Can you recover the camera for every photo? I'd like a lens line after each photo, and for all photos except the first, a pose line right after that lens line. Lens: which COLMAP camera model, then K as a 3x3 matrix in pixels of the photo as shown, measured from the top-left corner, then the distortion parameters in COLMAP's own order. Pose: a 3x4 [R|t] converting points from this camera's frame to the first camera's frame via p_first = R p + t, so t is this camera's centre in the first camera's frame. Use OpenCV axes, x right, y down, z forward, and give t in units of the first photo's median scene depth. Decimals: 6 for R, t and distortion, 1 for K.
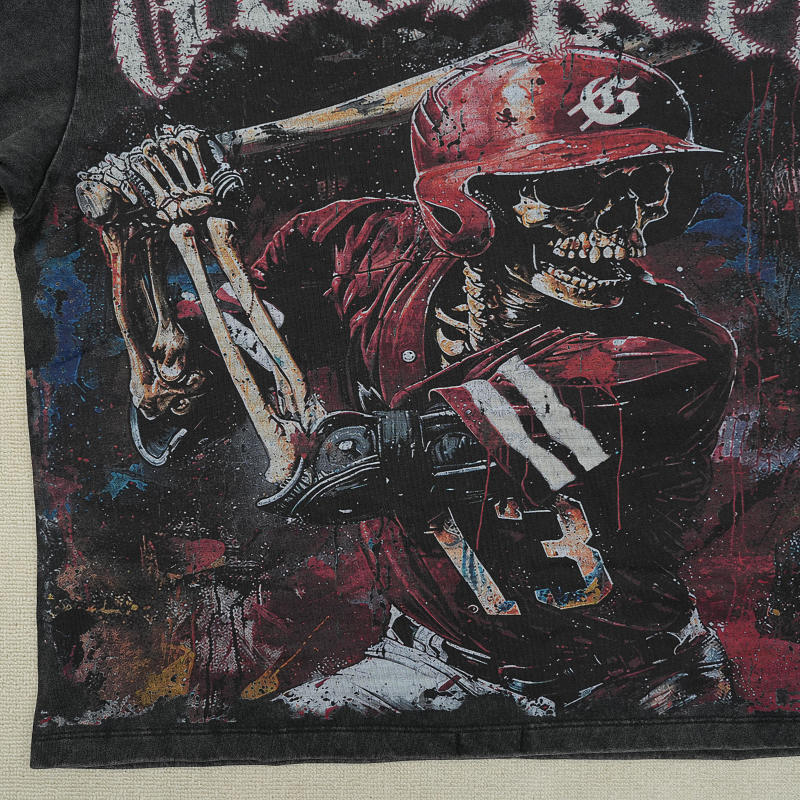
lens RADIAL K [[829.3, 0, 400.0], [0, 829.3, 400.0], [0, 0, 1]] dist [-0.013825, 0.013749]
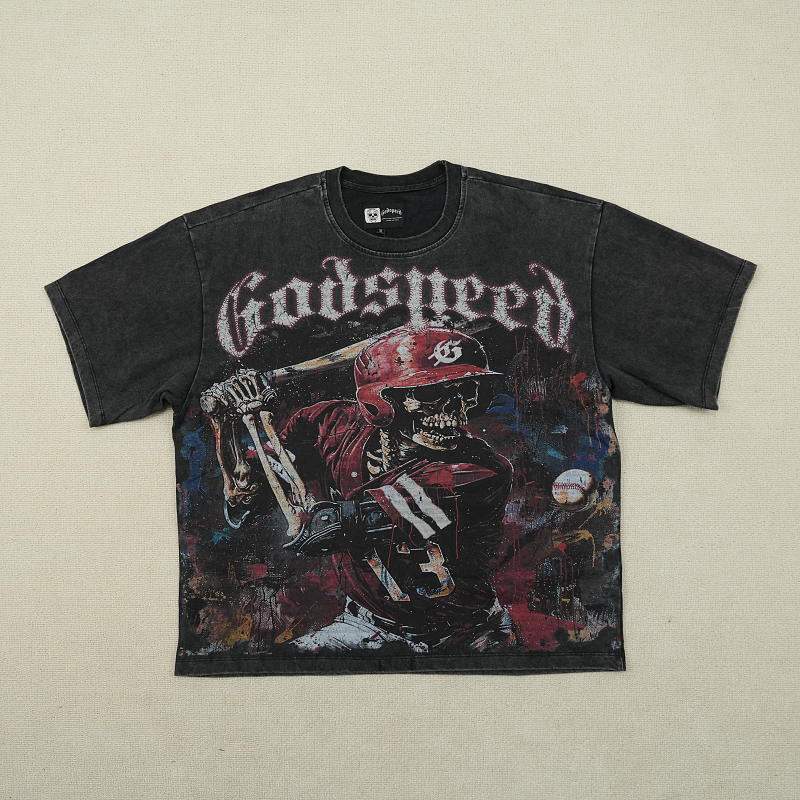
lens RADIAL K [[829.3, 0, 400.0], [0, 829.3, 400.0], [0, 0, 1]] dist [-0.013825, 0.013749]
pose [[0.997101, -0.021658, -0.072939, 0.282564], [0.013104, 0.993189, -0.115777, 0.003970], [0.074949, 0.114485, 0.990594, -1.088187]]
